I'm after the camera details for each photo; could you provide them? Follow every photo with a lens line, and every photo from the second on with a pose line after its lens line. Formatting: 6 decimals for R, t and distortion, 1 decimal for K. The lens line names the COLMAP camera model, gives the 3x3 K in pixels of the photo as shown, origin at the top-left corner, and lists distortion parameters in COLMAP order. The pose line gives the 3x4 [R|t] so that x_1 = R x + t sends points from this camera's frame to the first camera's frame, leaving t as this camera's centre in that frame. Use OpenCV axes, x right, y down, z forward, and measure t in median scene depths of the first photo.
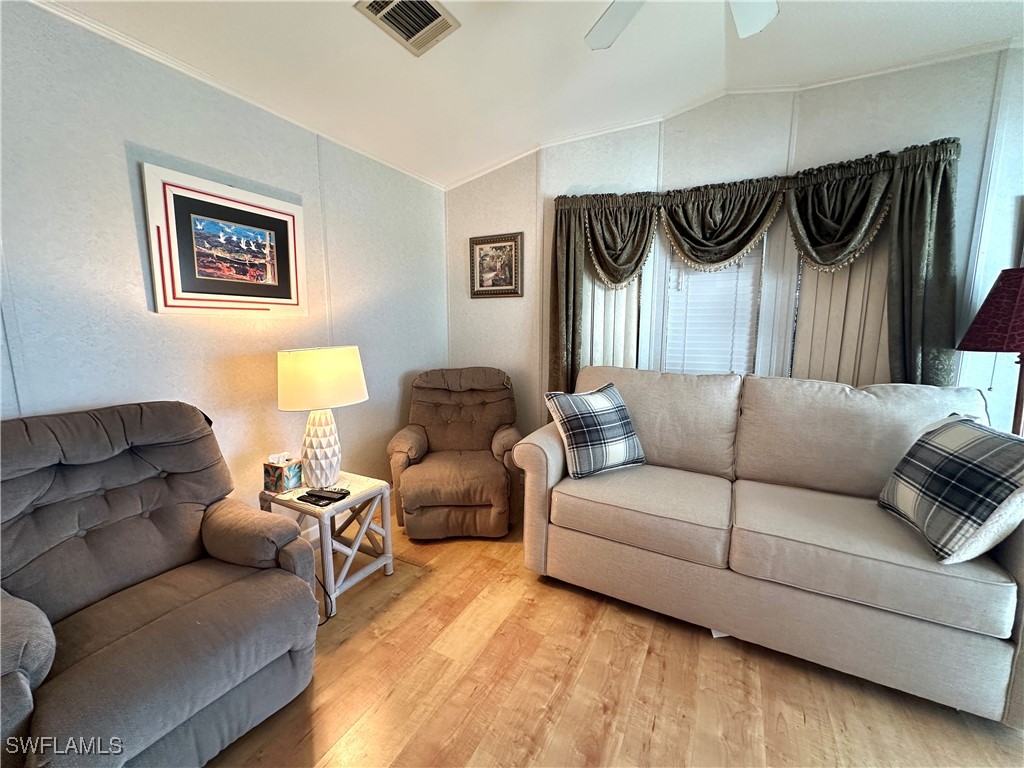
lens RADIAL K [[411.6, 0, 510.2], [0, 411.6, 385.0], [0, 0, 1]] dist [-0.005435, 0.001470]
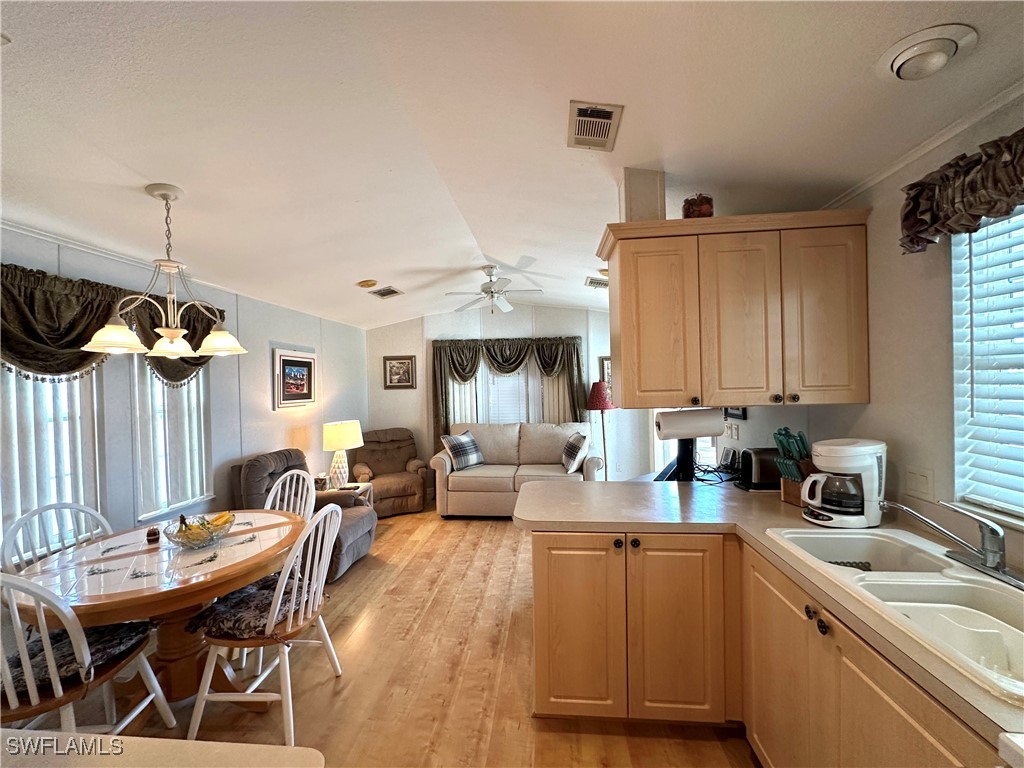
lens RADIAL K [[411.6, 0, 511.0], [0, 411.6, 384.8], [0, 0, 1]] dist [-0.005435, 0.001470]
pose [[0.922128, -0.025264, 0.386059, -0.447851], [0.081538, 0.988143, -0.130093, 0.068764], [-0.378195, 0.151441, 0.913255, -1.327141]]
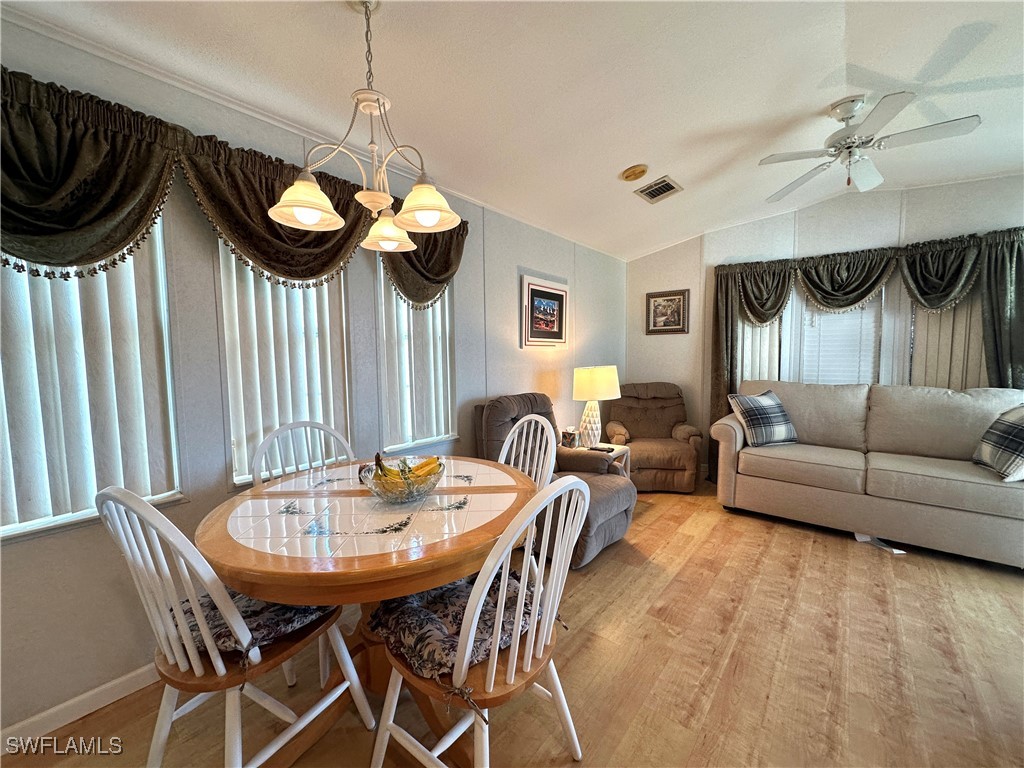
lens RADIAL K [[411.6, 0, 510.5], [0, 411.6, 385.1], [0, 0, 1]] dist [-0.005435, 0.001470]
pose [[0.980309, 0.002670, -0.197453, -0.445660], [-0.016756, 0.997427, -0.069699, 0.111454], [0.196759, 0.071635, 0.977831, -0.759344]]
